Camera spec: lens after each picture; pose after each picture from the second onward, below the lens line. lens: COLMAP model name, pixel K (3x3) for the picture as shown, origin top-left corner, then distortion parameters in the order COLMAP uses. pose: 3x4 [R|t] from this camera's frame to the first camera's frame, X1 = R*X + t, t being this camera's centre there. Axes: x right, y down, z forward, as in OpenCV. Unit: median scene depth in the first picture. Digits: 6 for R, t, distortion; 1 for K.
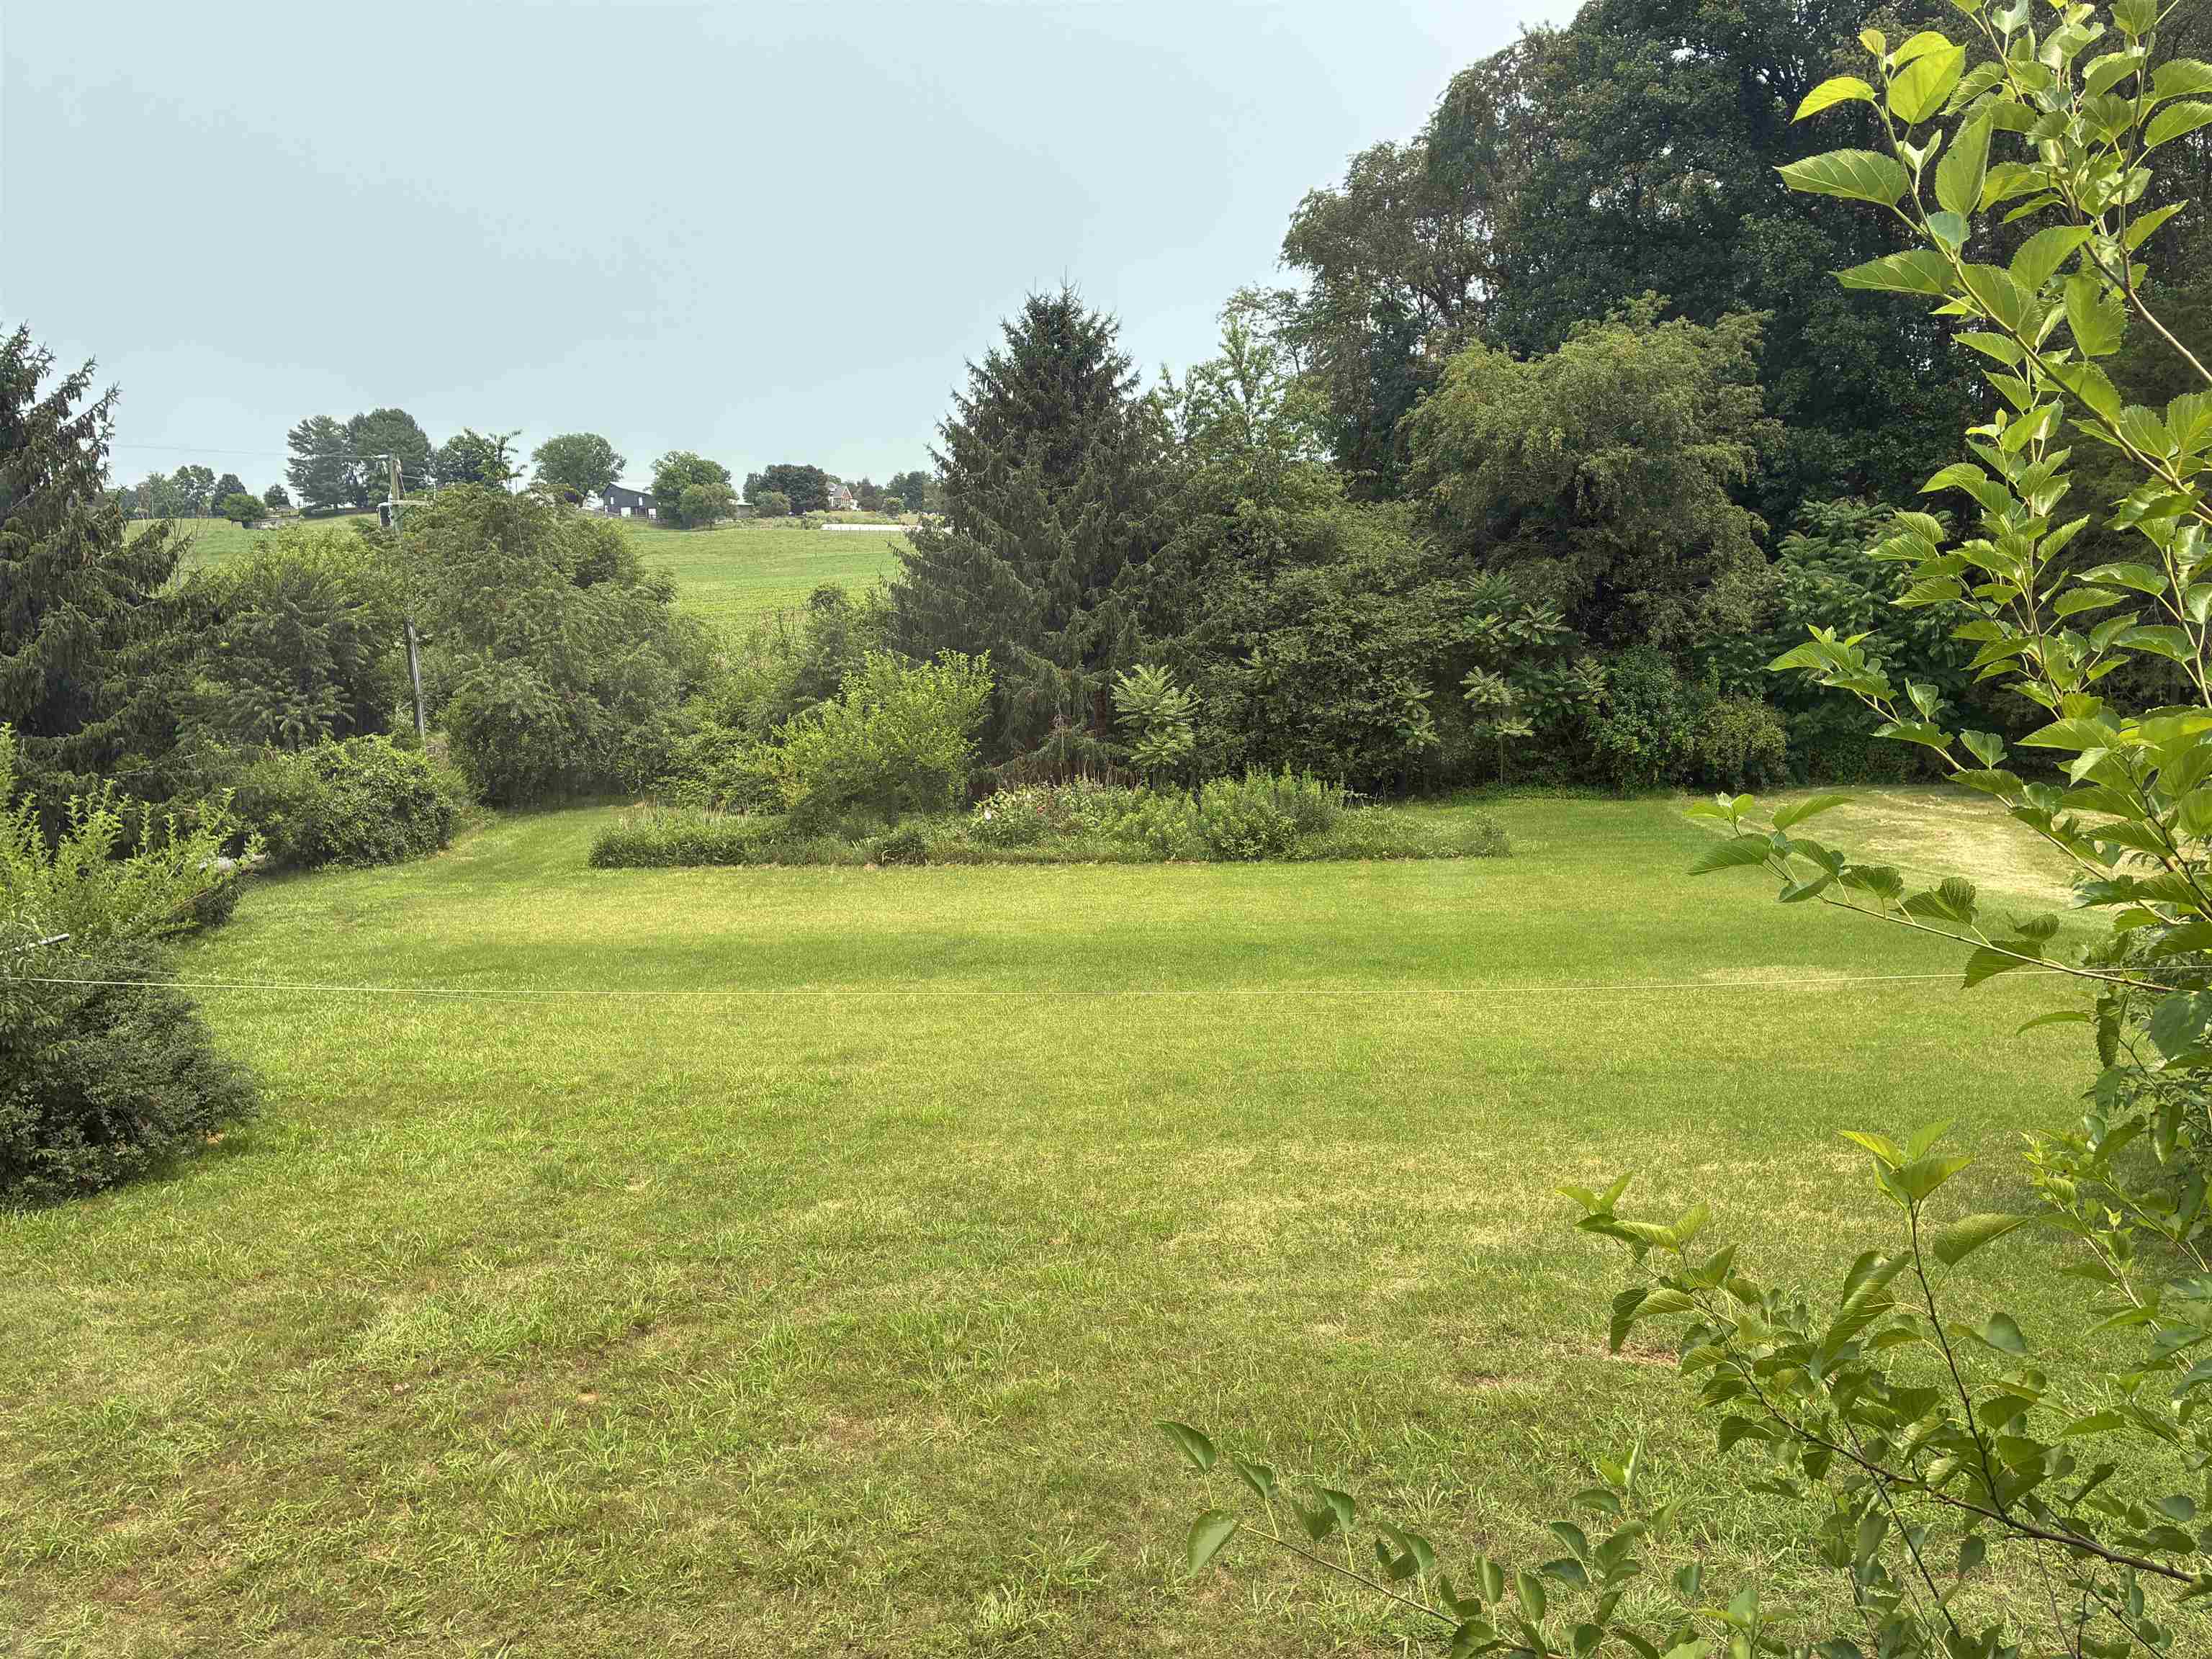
lens RADIAL K [[1683.1, 0, 1121.3], [0, 1683.1, 825.6], [0, 0, 1]] dist [0.052491, -0.058686]
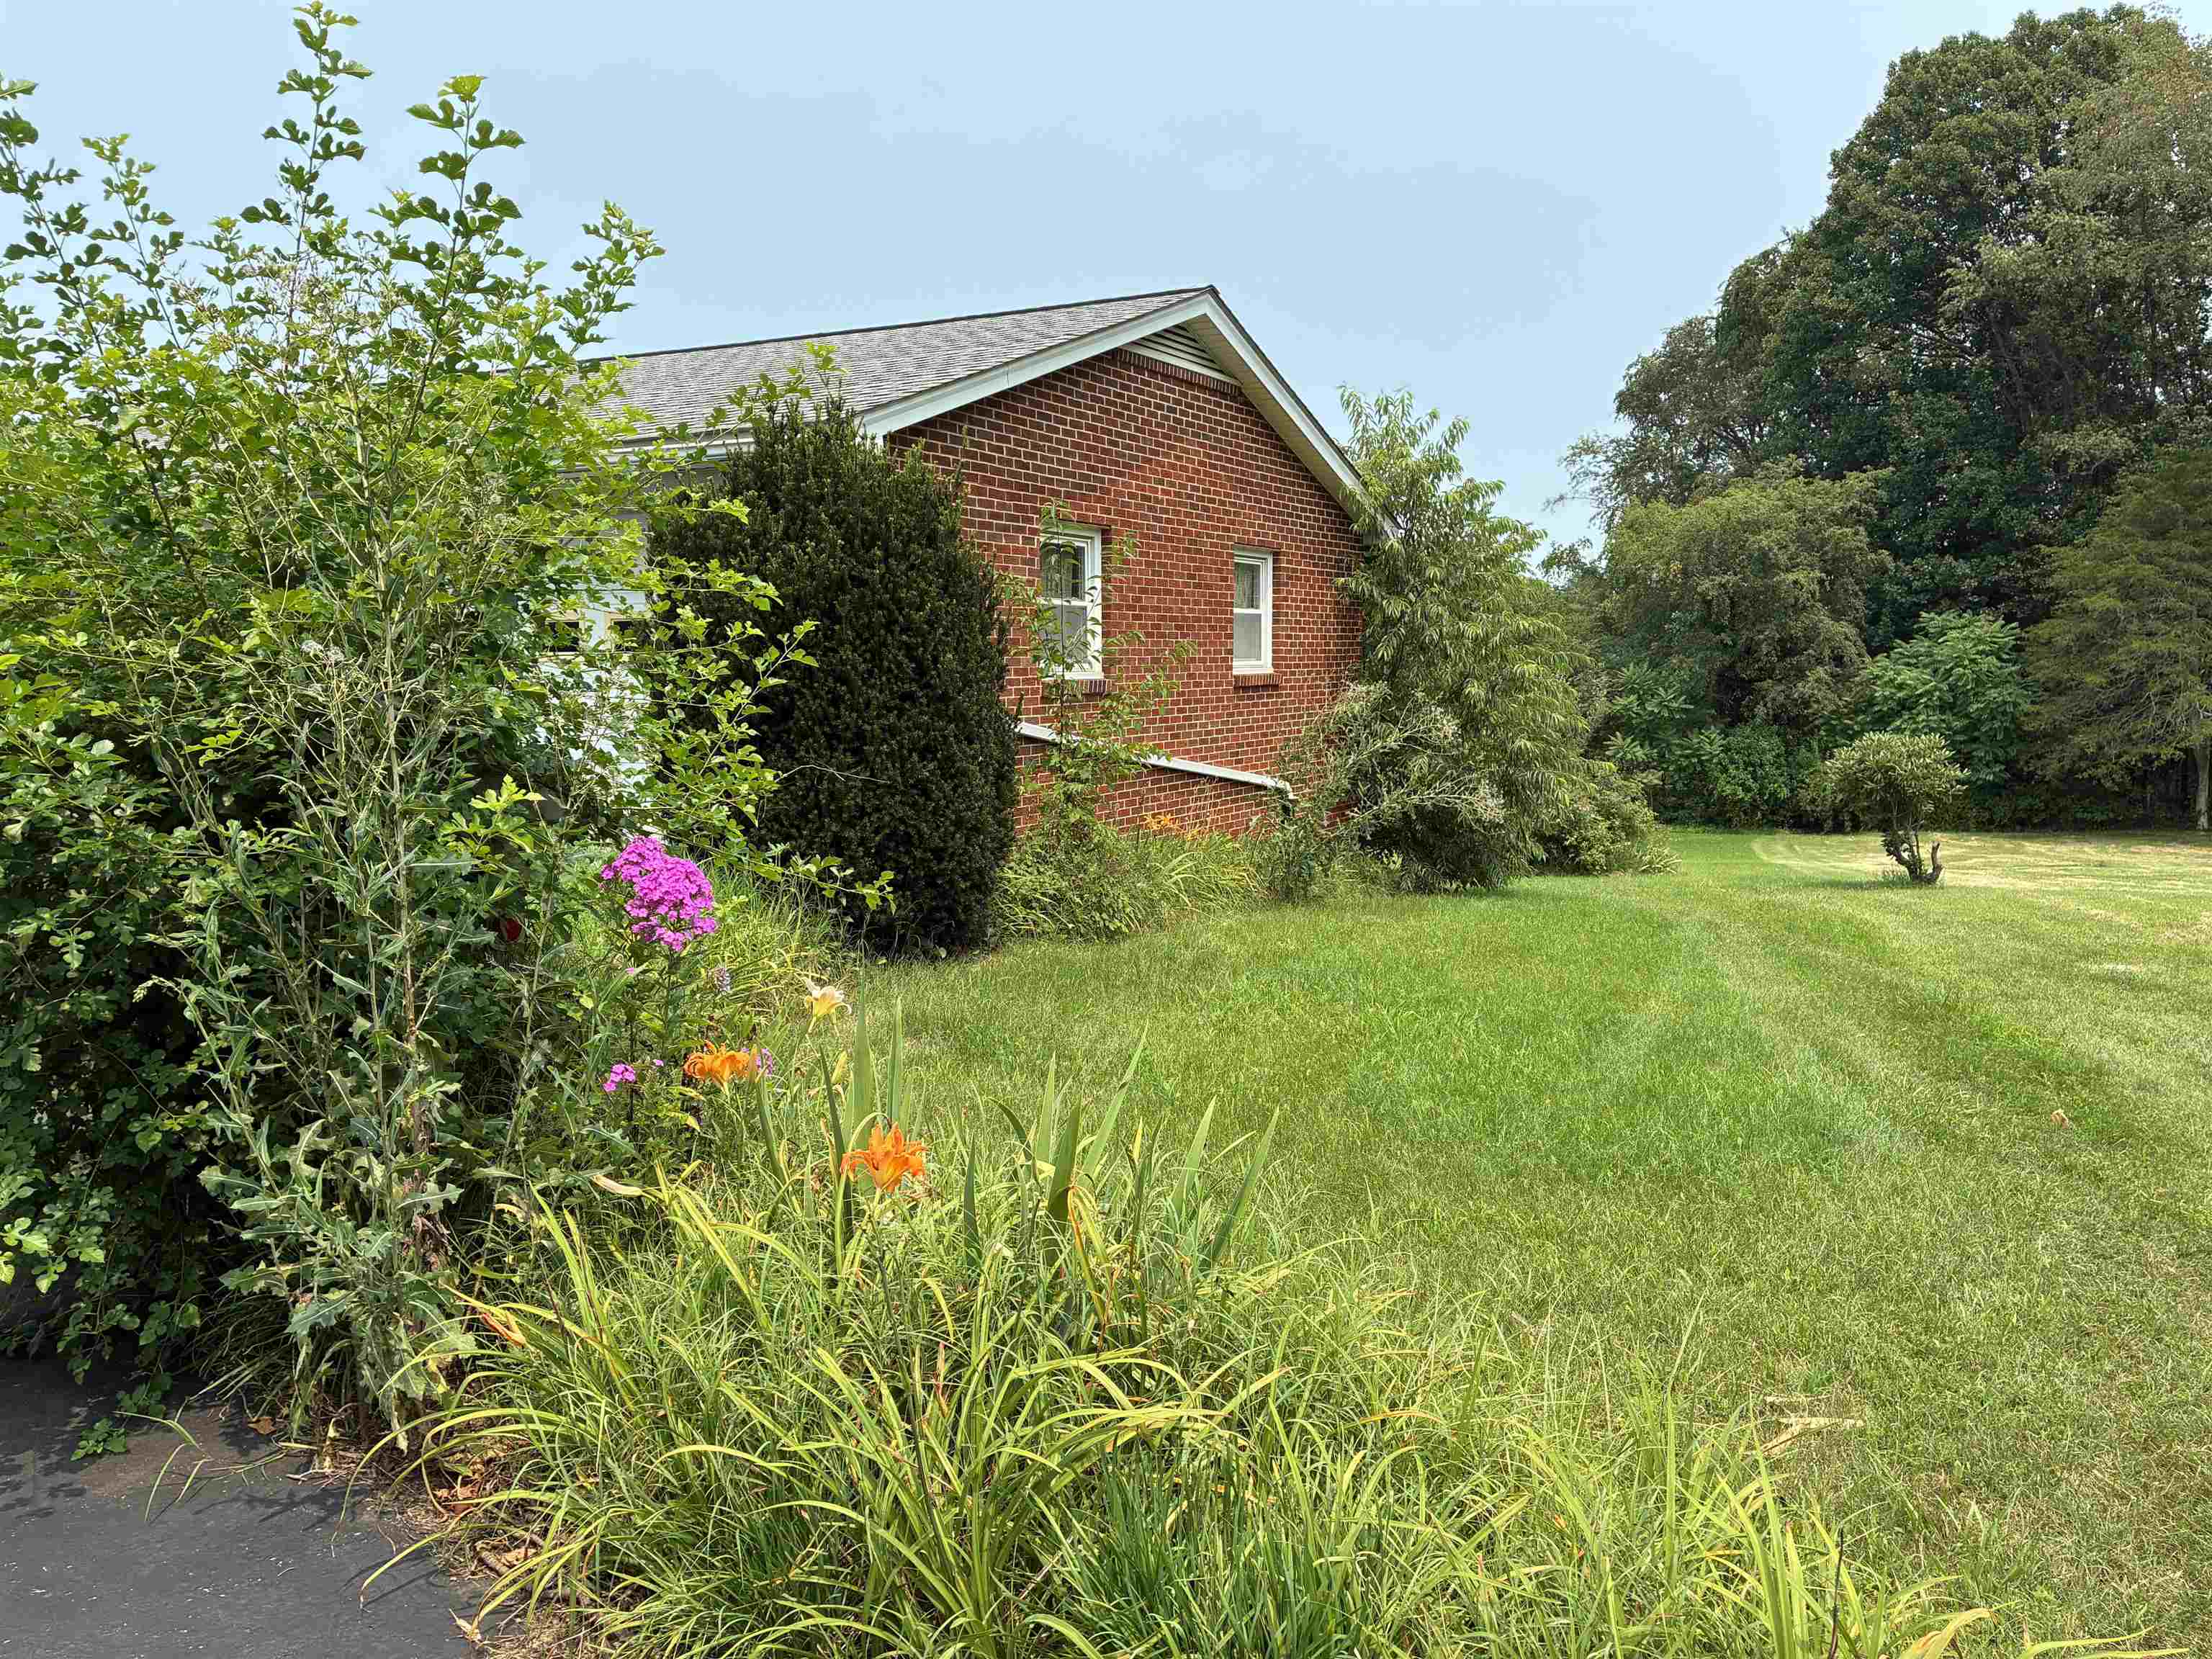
lens RADIAL K [[1683.1, 0, 1105.5], [0, 1683.1, 830.5], [0, 0, 1]] dist [0.052491, -0.058686]
pose [[0.953830, 0.035820, -0.298204, 0.317466], [-0.053901, 0.997159, -0.052627, 0.112571], [0.295471, 0.066270, 0.953050, -0.604847]]
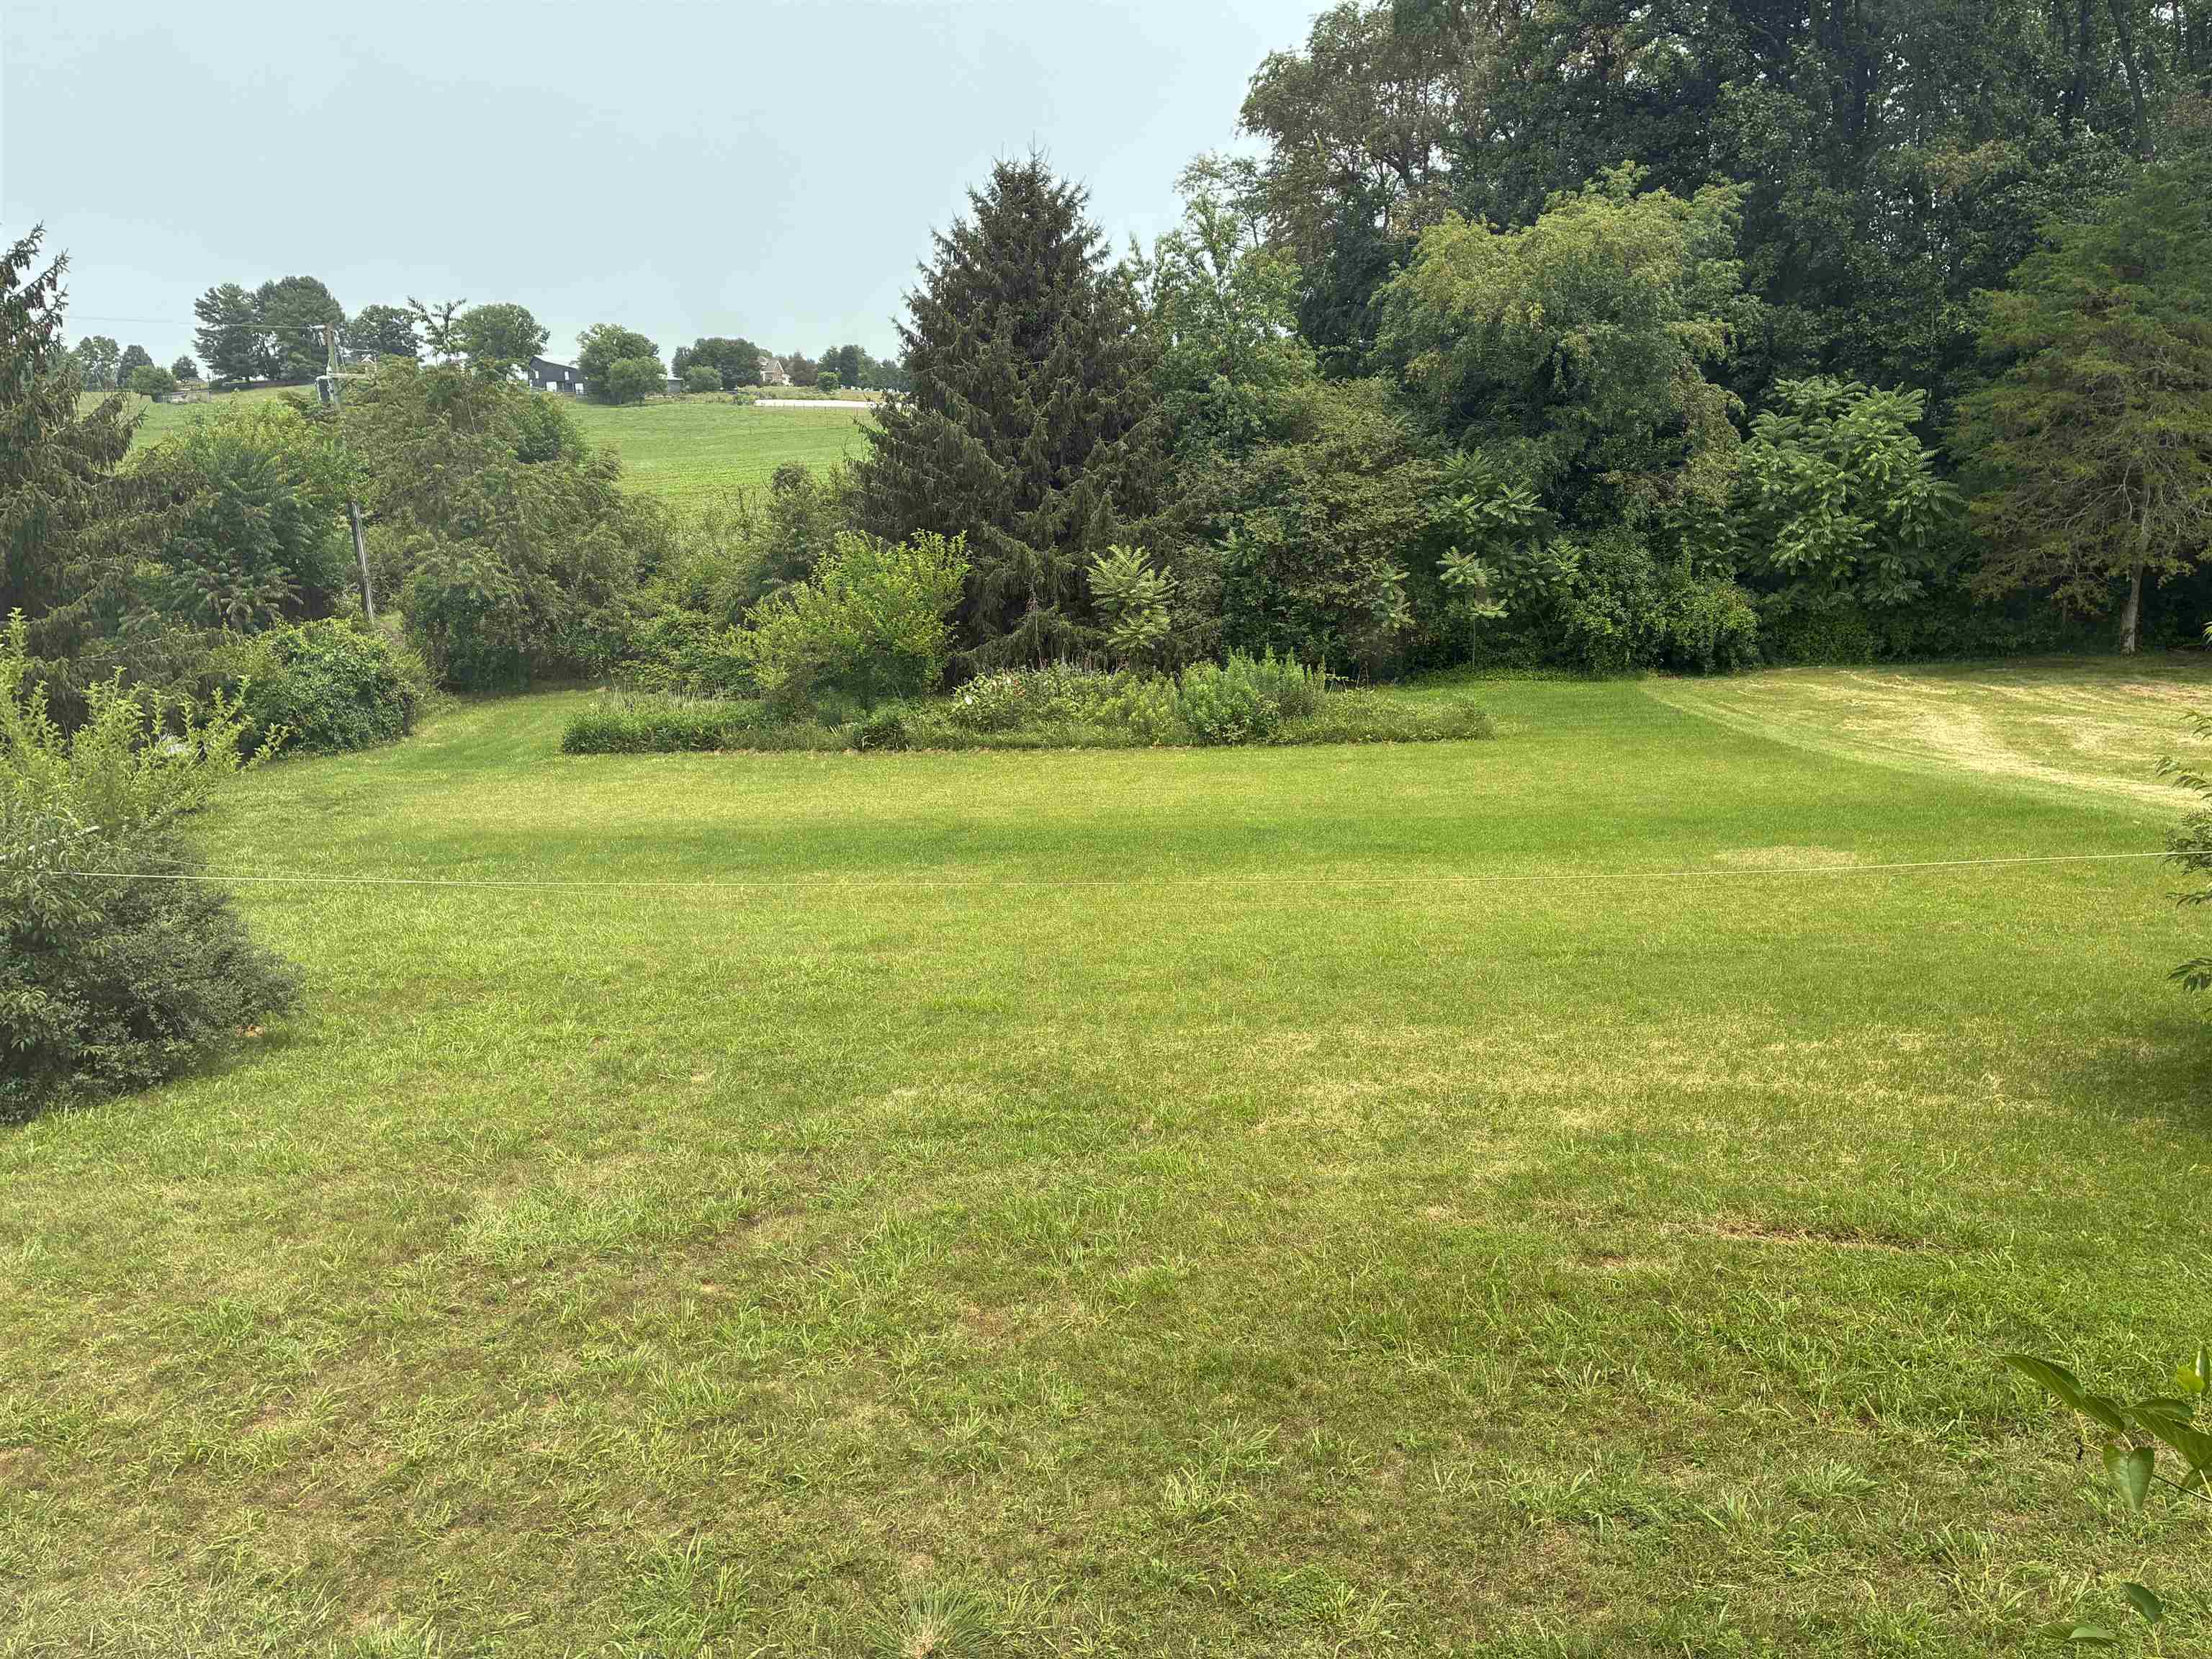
lens RADIAL K [[1683.1, 0, 1117.2], [0, 1683.1, 821.4], [0, 0, 1]] dist [0.052491, -0.058686]
pose [[0.999432, -0.005842, 0.033193, -0.029178], [0.003605, 0.997742, 0.067067, -0.000958], [-0.033510, -0.066909, 0.997196, 0.004341]]
